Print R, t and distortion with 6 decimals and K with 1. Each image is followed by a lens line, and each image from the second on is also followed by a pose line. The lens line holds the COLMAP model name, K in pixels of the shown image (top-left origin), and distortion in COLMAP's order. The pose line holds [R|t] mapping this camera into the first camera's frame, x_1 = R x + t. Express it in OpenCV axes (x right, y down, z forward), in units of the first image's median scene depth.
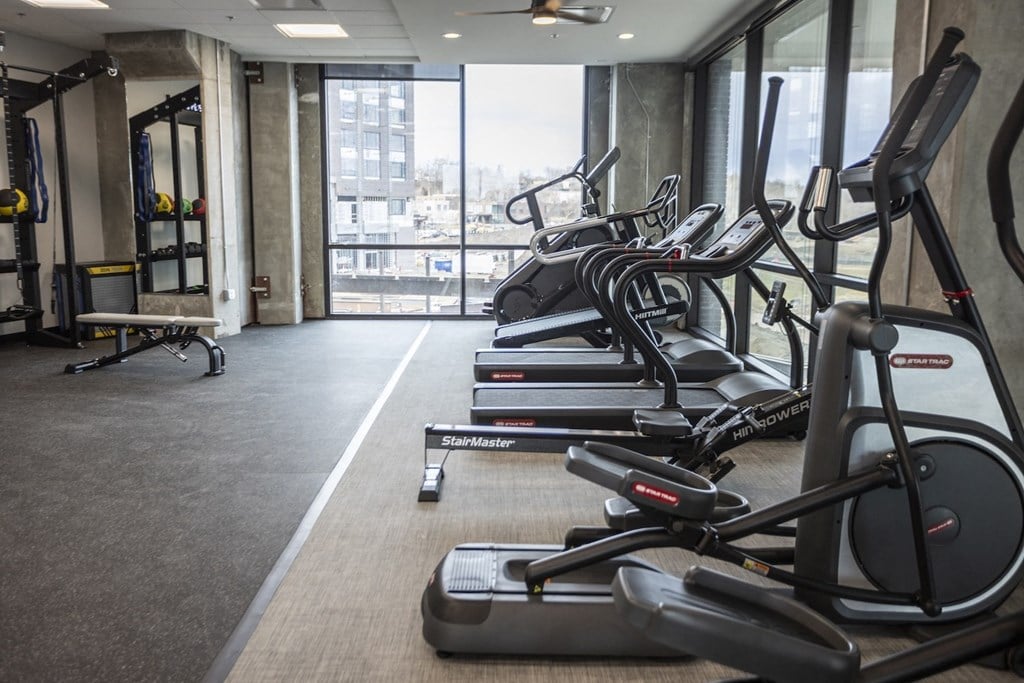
lens RADIAL K [[877.9, 0, 512.0], [0, 877.9, 341.5], [0, 0, 1]] dist [-0.066098, -0.002606]
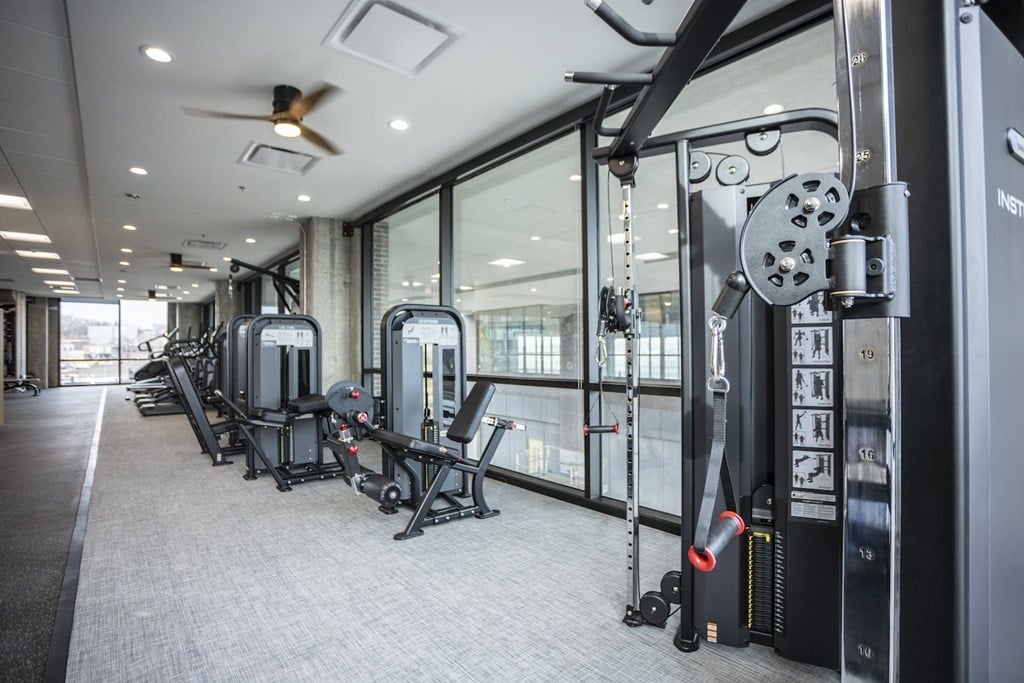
lens RADIAL K [[504.1, 0, 512.0], [0, 504.1, 341.5], [0, 0, 1]] dist [-0.074142, 0.030931]
pose [[0.781562, -0.004252, 0.623814, -0.049339], [0.104886, 0.986637, -0.124684, 0.187996], [-0.614948, 0.162878, 0.771564, -1.166954]]
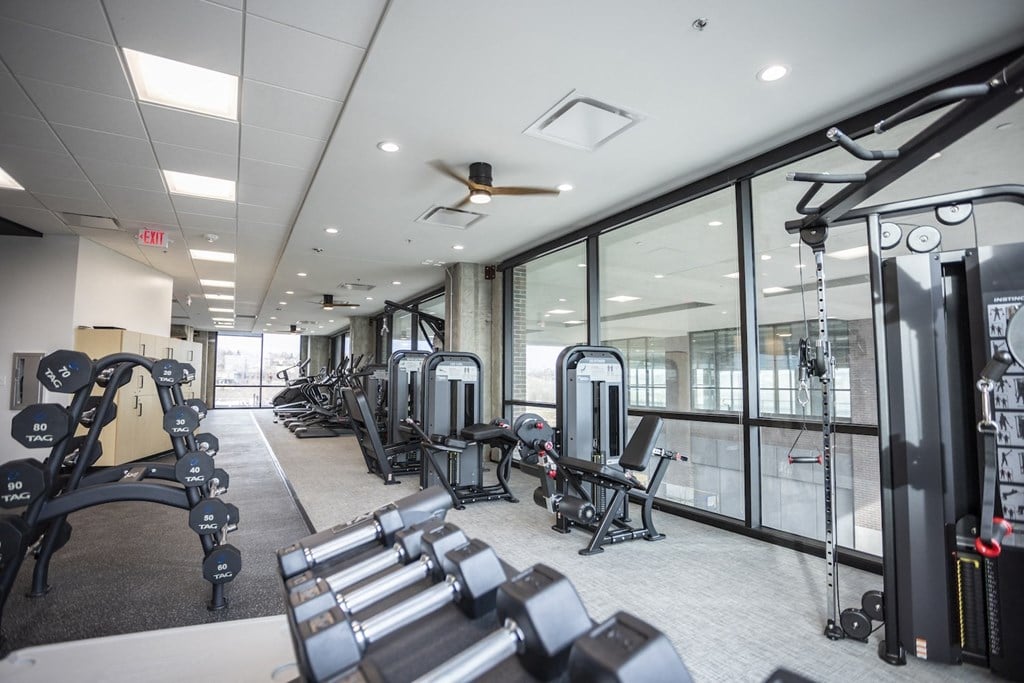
lens RADIAL K [[504.1, 0, 512.0], [0, 504.1, 341.5], [0, 0, 1]] dist [-0.074142, 0.030931]
pose [[0.879140, 0.030776, 0.475568, -0.127413], [0.073455, 0.977237, -0.199030, 0.182729], [-0.470868, 0.209908, 0.856868, -1.172729]]
